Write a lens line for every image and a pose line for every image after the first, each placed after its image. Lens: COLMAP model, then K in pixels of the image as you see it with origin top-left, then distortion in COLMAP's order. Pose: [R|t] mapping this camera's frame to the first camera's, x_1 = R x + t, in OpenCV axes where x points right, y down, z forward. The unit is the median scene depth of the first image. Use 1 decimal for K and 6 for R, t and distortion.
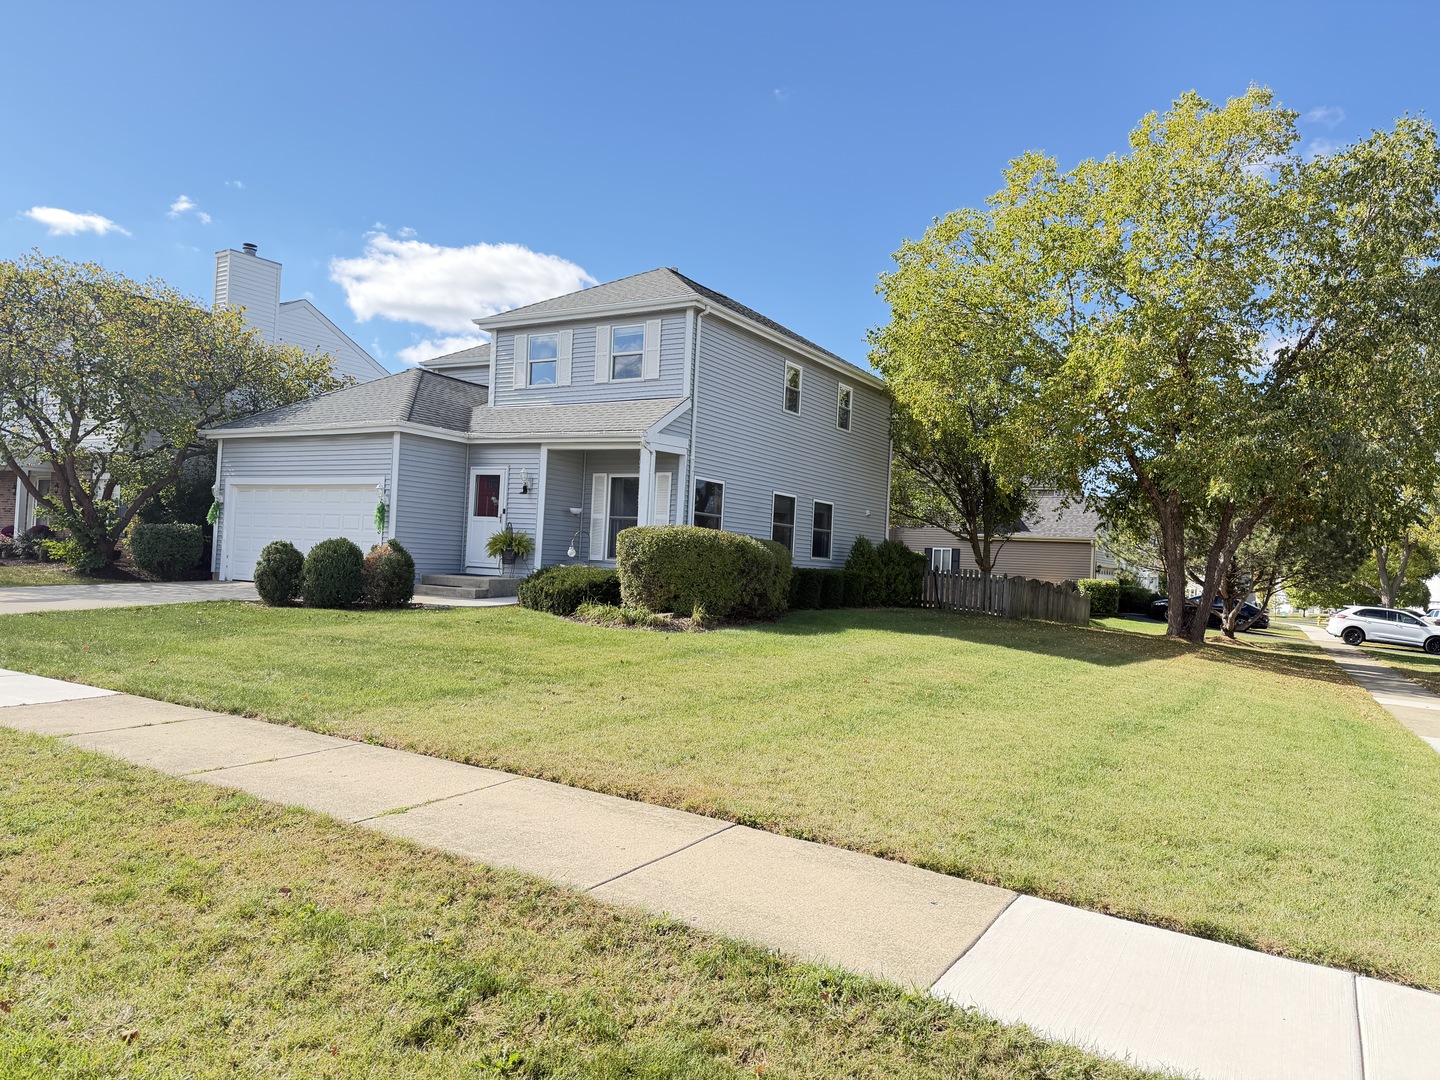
lens RADIAL K [[1002.7, 0, 720.0], [0, 1002.7, 540.0], [0, 0, 1]] dist [0.002082, 0.000195]
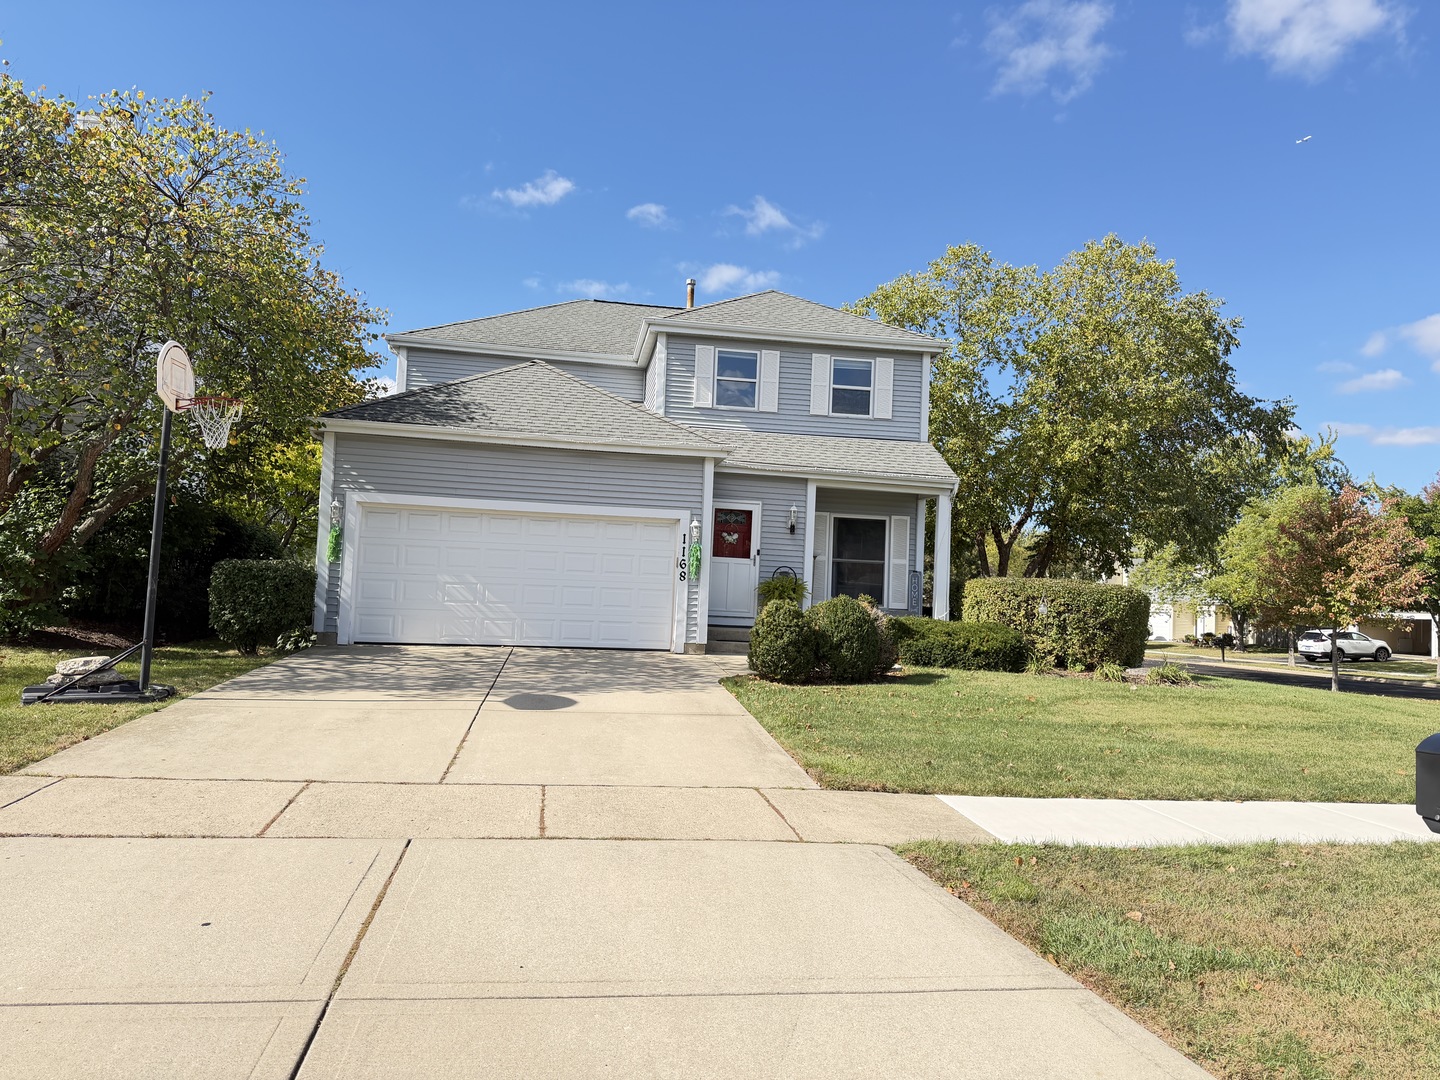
lens RADIAL K [[1002.7, 0, 720.0], [0, 1002.7, 540.0], [0, 0, 1]] dist [0.002082, 0.000195]
pose [[0.773258, 0.017479, 0.633850, -0.797389], [-0.024560, 0.999695, 0.002394, -0.040811], [-0.633615, -0.017419, 0.773452, 0.340101]]
